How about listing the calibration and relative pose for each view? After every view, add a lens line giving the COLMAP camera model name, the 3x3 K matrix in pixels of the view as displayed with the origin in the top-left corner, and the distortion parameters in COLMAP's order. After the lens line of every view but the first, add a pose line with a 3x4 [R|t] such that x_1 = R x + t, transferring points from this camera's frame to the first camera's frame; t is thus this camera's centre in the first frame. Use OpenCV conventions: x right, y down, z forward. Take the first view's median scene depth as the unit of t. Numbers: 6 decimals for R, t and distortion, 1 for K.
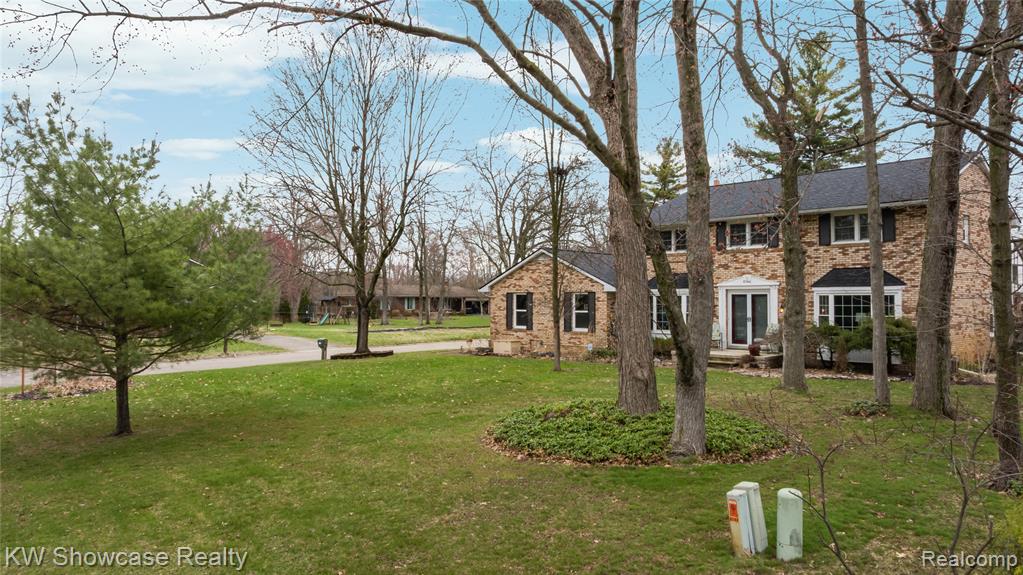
lens RADIAL K [[716.4, 0, 511.5], [0, 716.4, 287.5], [0, 0, 1]] dist [-0.019640, -0.000347]
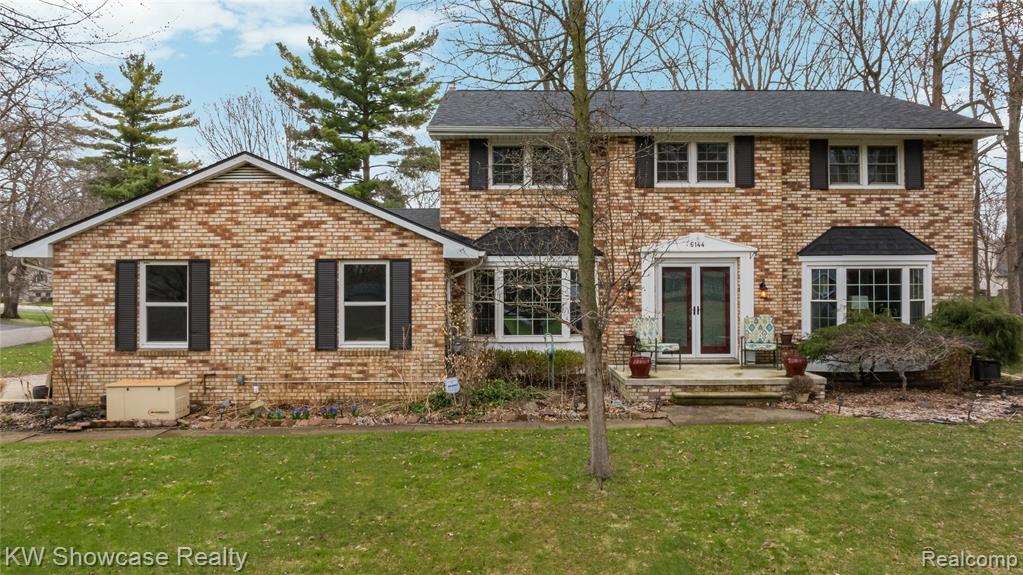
lens RADIAL K [[716.4, 0, 511.5], [0, 716.4, 287.5], [0, 0, 1]] dist [-0.019640, -0.000347]
pose [[0.665261, -0.007491, 0.746573, -0.194635], [-0.008785, 0.999802, 0.017861, 0.016911], [-0.746559, -0.018440, 0.665064, 0.720339]]
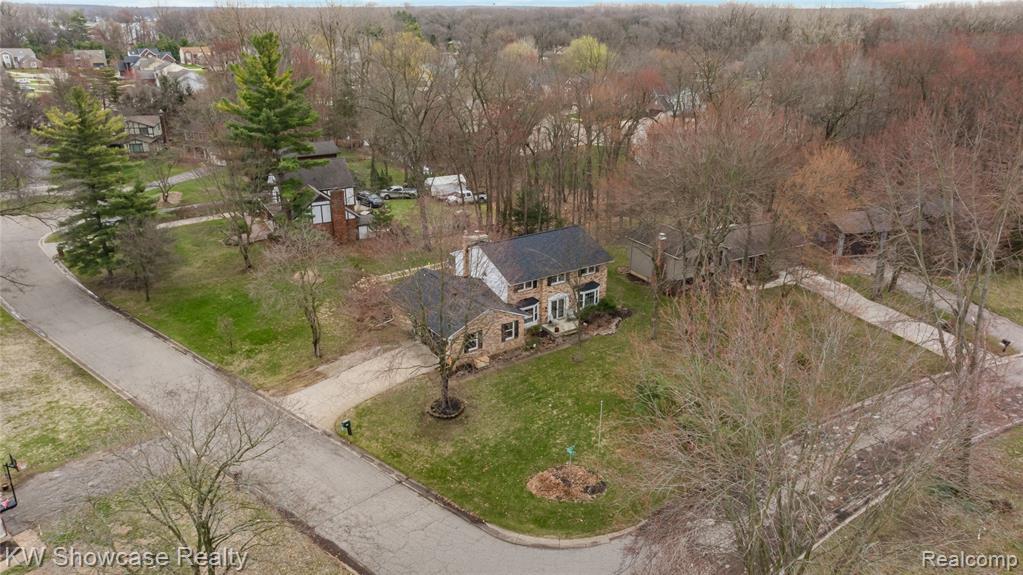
lens RADIAL K [[716.4, 0, 511.5], [0, 716.4, 287.5], [0, 0, 1]] dist [-0.019640, -0.000347]
pose [[0.145441, -0.369188, 0.917904, -1.979784], [-0.020618, 0.926436, 0.375886, -0.970560], [-0.989152, -0.073595, 0.127130, 0.834991]]
